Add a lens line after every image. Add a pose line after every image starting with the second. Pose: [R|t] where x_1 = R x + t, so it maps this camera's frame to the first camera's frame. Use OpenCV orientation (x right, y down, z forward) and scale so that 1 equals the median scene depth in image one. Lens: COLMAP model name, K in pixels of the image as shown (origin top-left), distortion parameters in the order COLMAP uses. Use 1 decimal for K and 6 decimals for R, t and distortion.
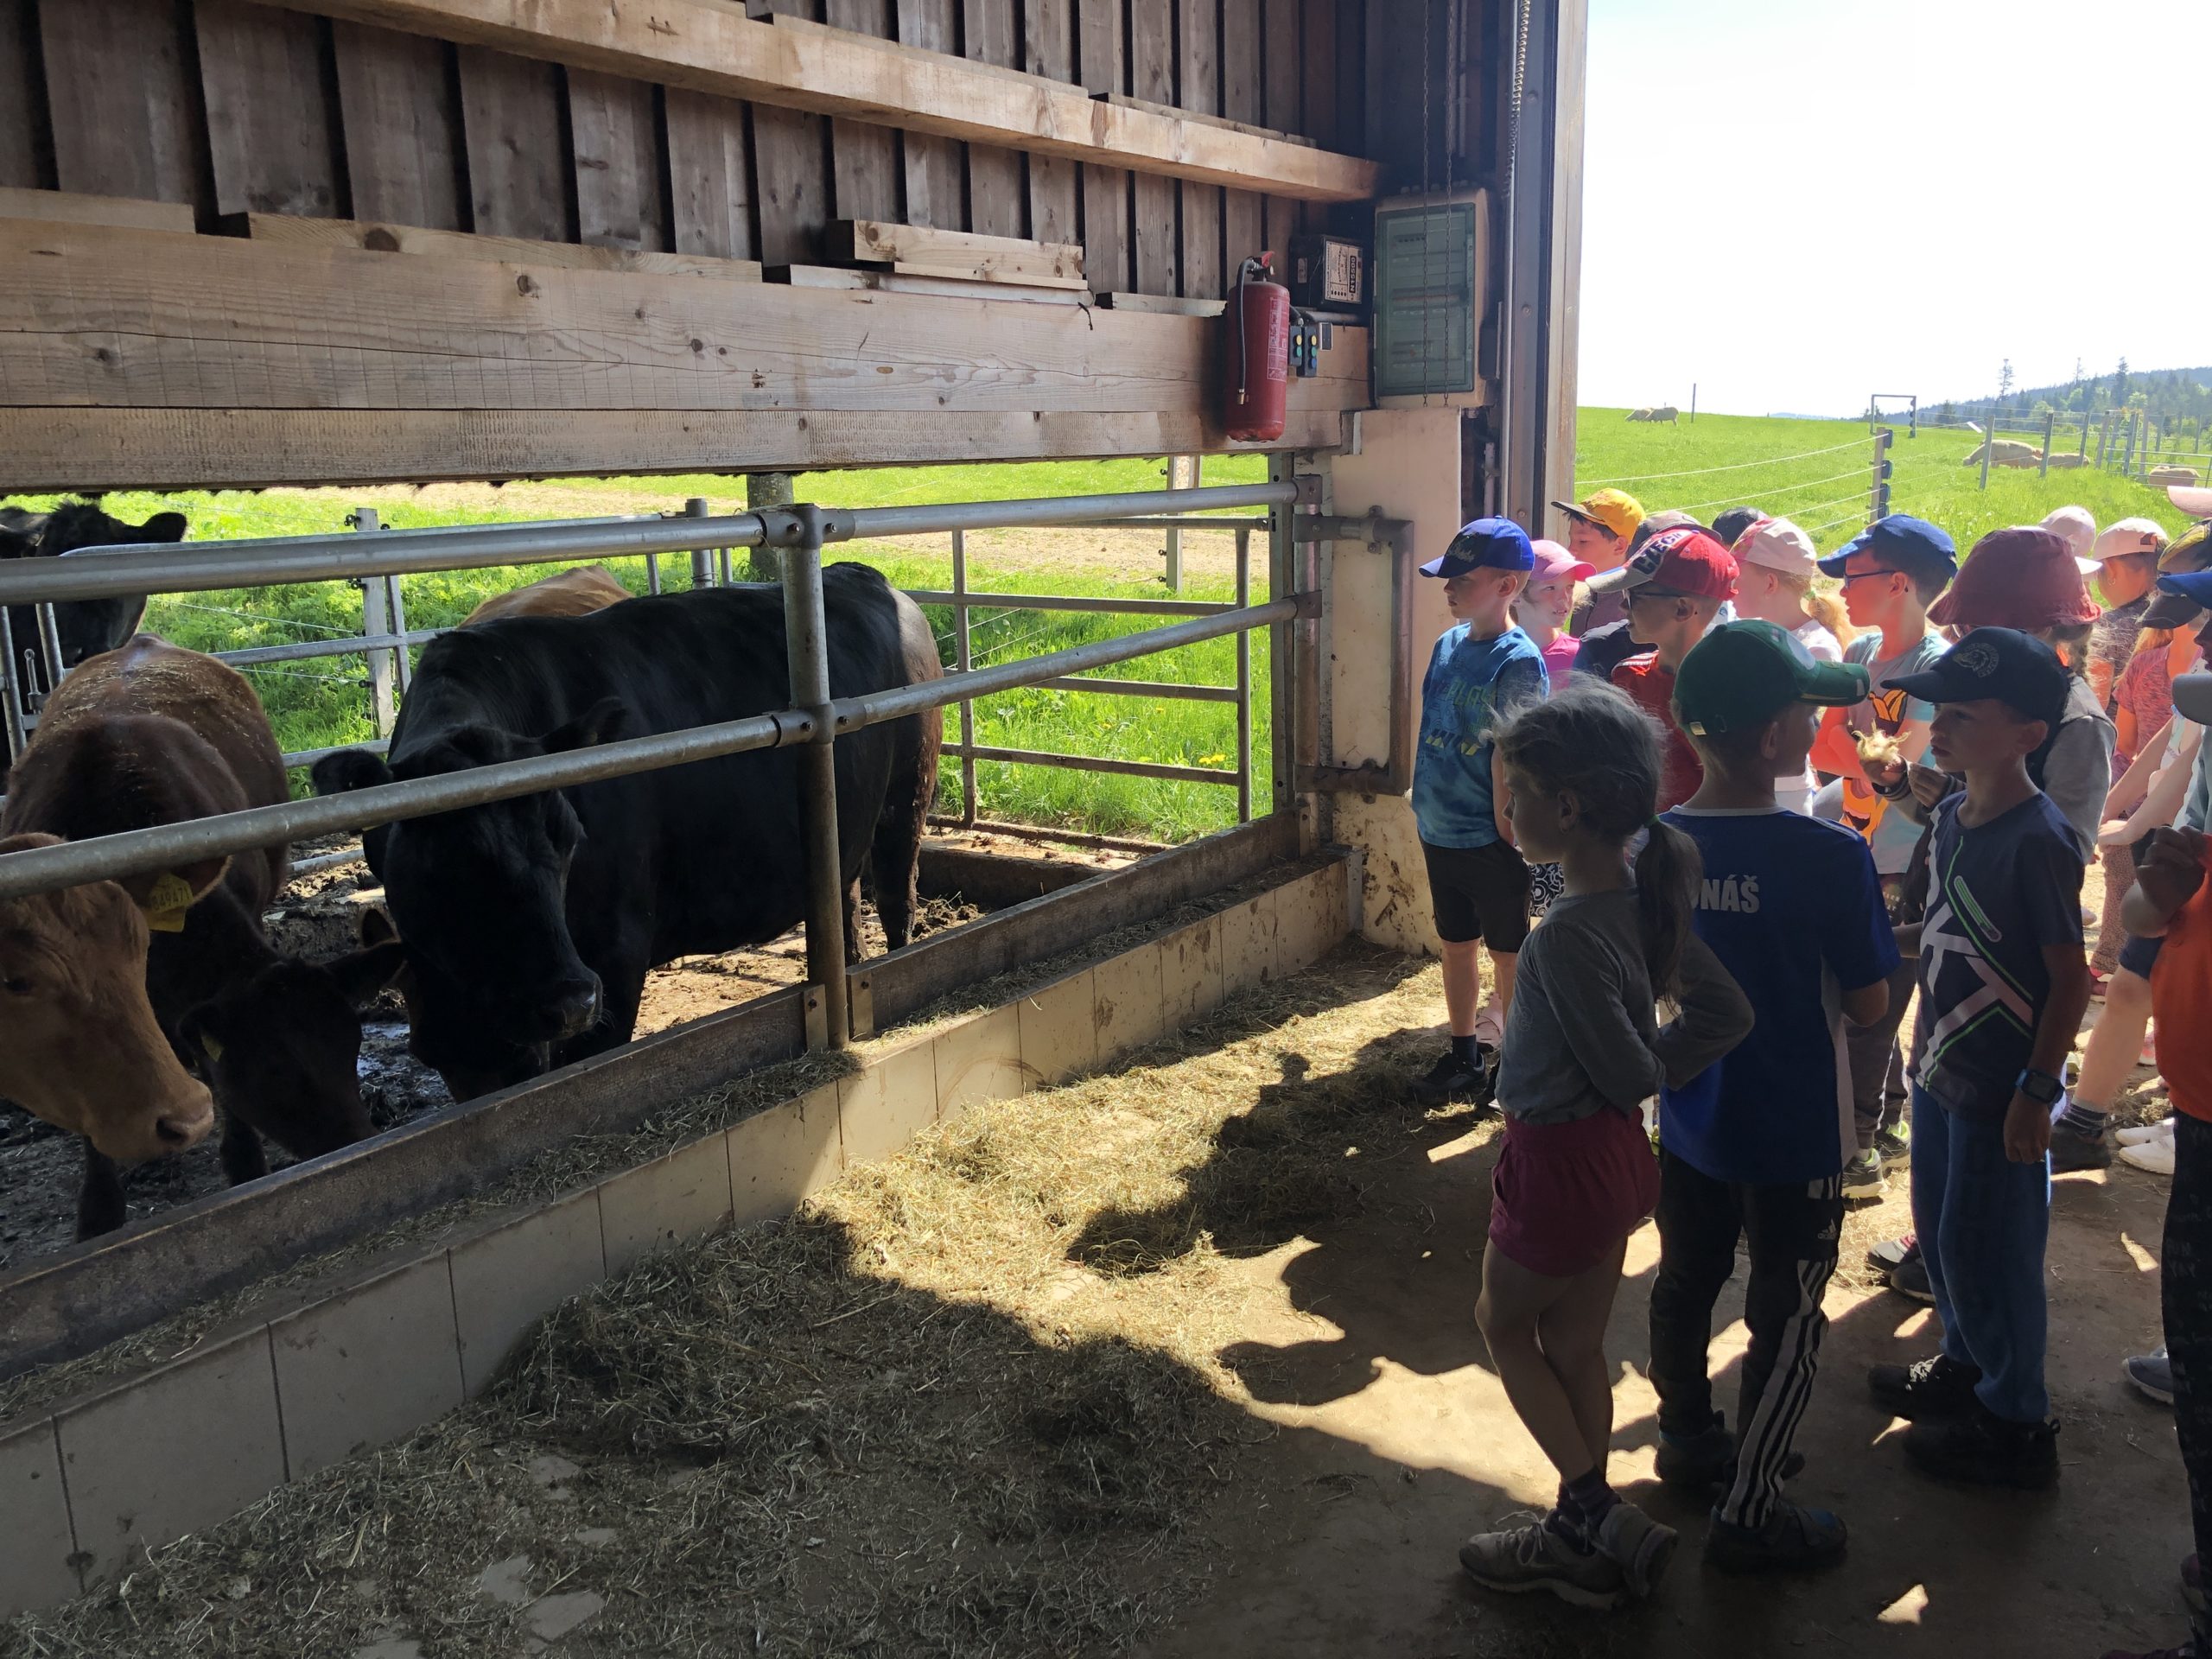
lens RADIAL K [[1795.3, 0, 1106.0], [0, 1795.3, 829.5], [0, 0, 1]] dist [0.067625, -0.096449]
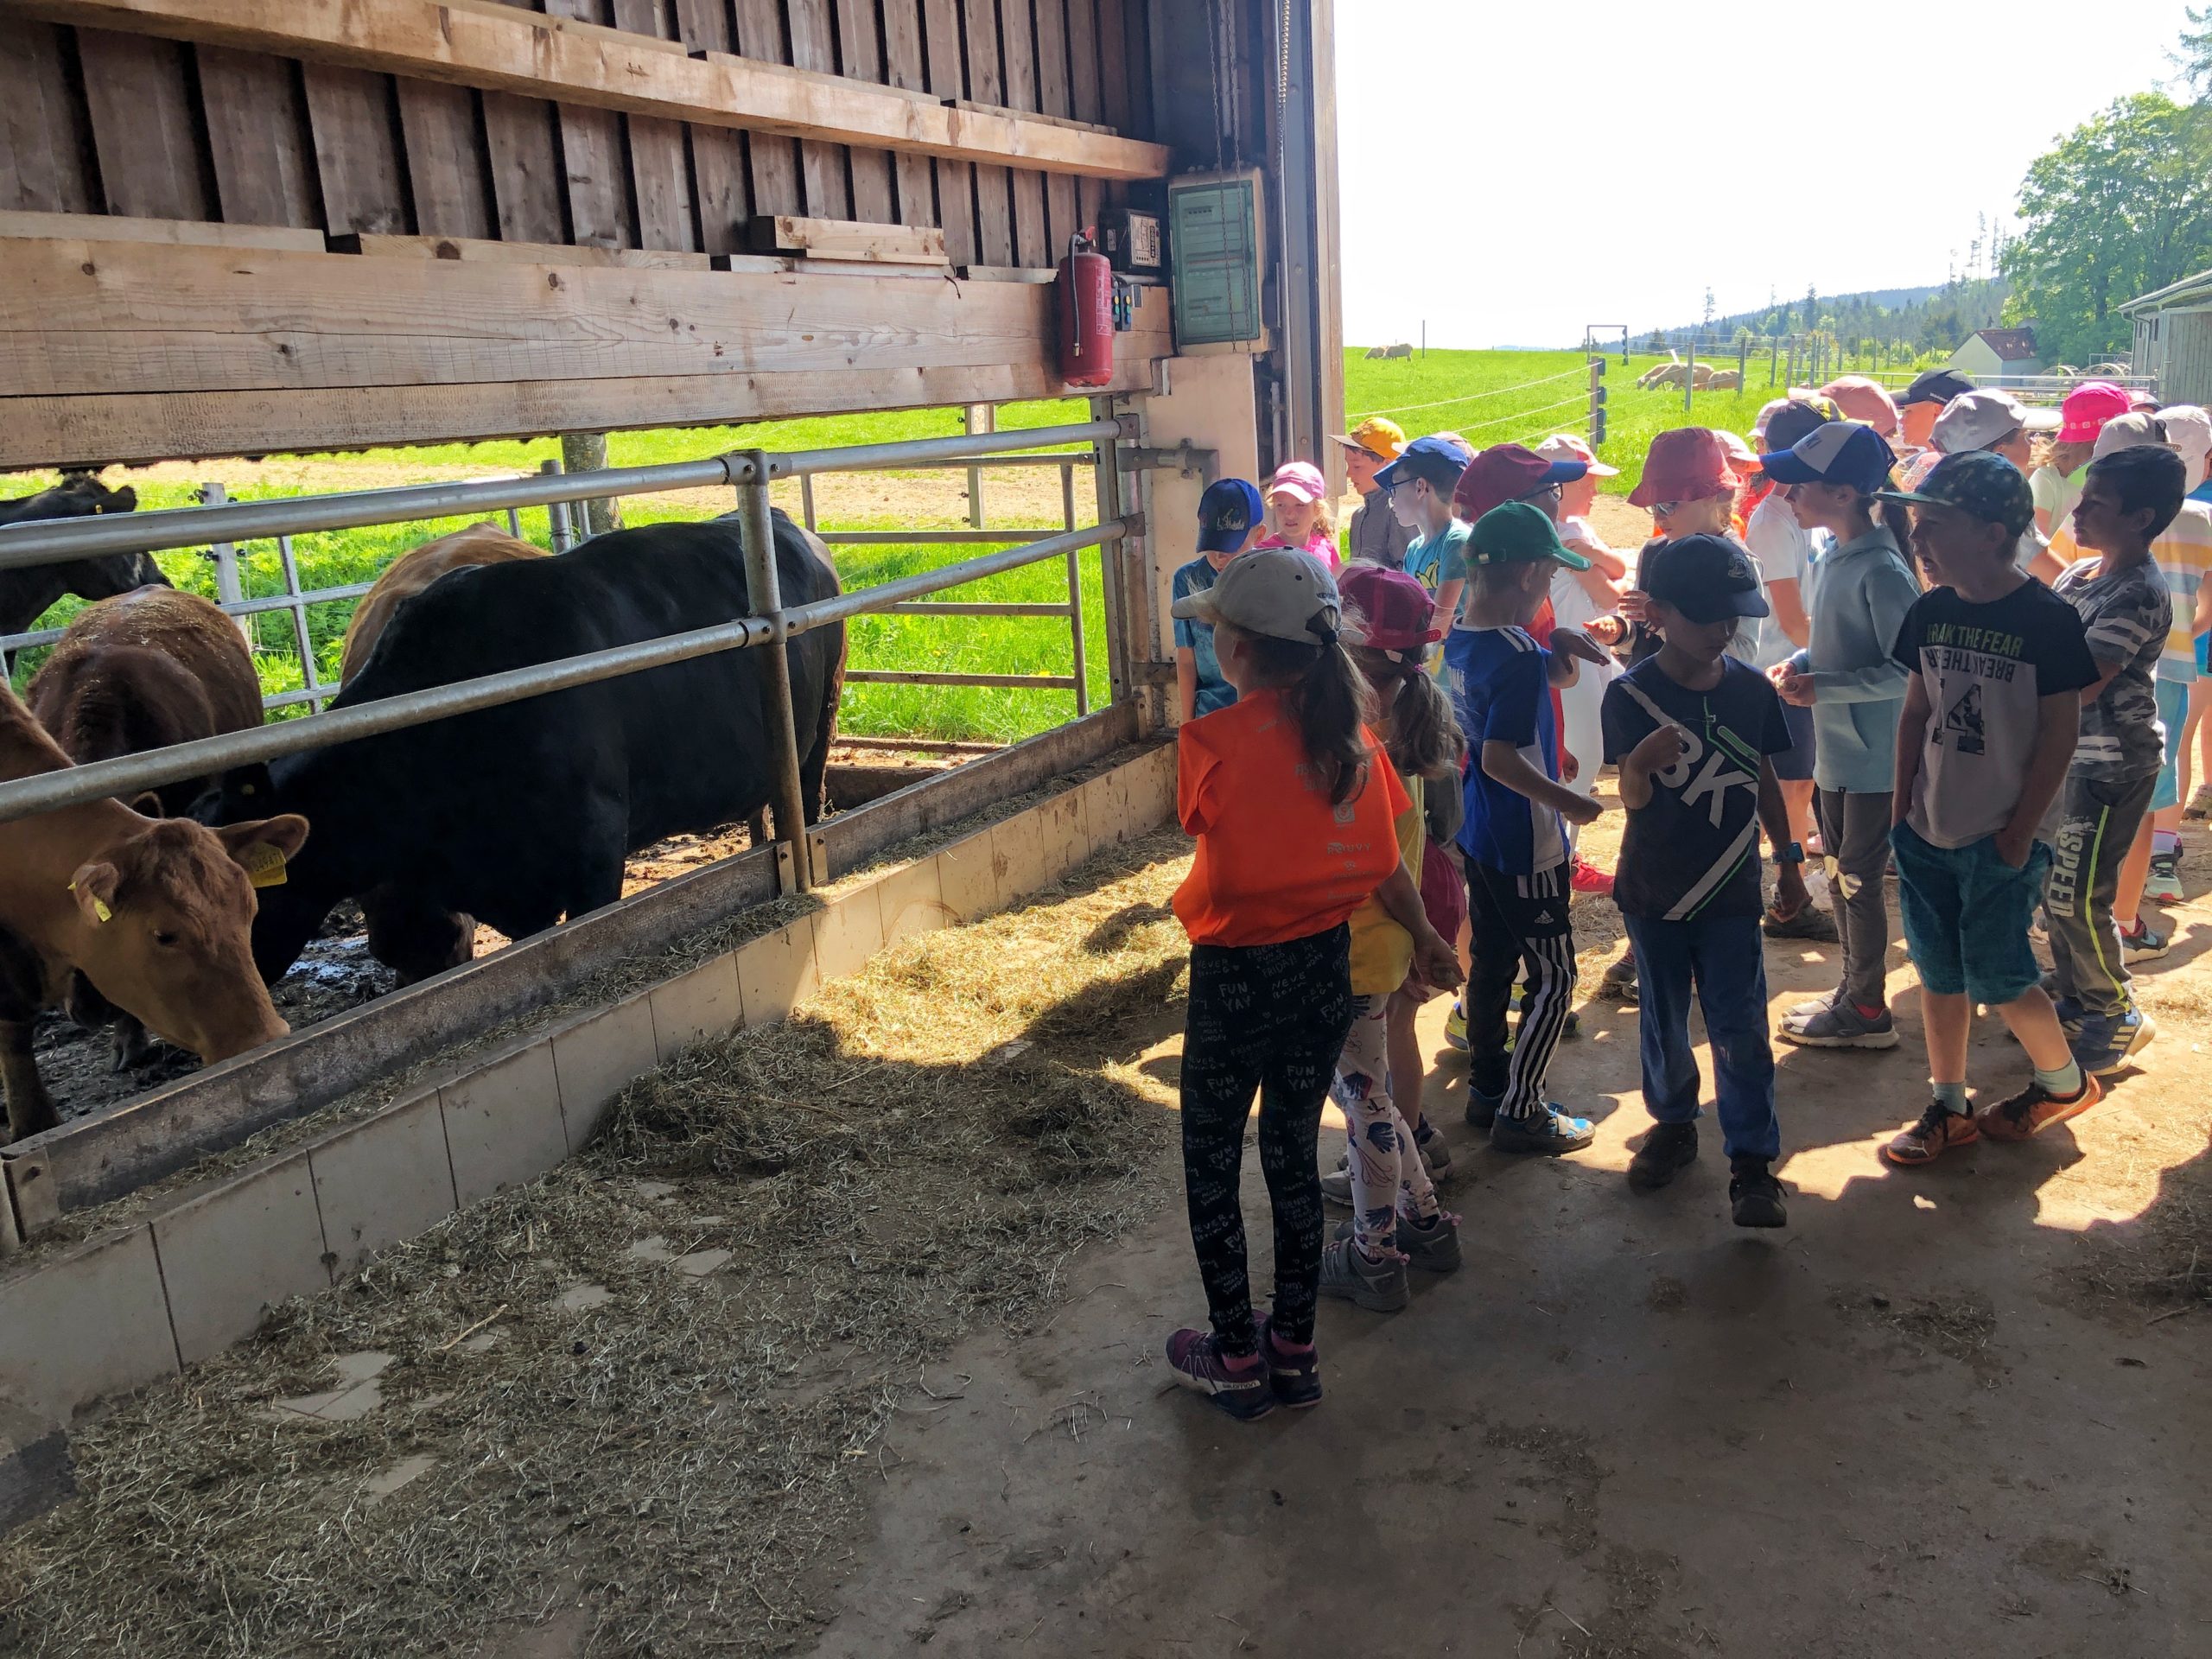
lens RADIAL K [[1817.8, 0, 1106.0], [0, 1817.8, 829.5], [0, 0, 1]] dist [0.056755, -0.072334]
pose [[0.989722, -0.066379, 0.126669, -0.087304], [0.063388, 0.997610, 0.027509, 0.050567], [-0.128192, -0.019197, 0.991564, -0.231677]]
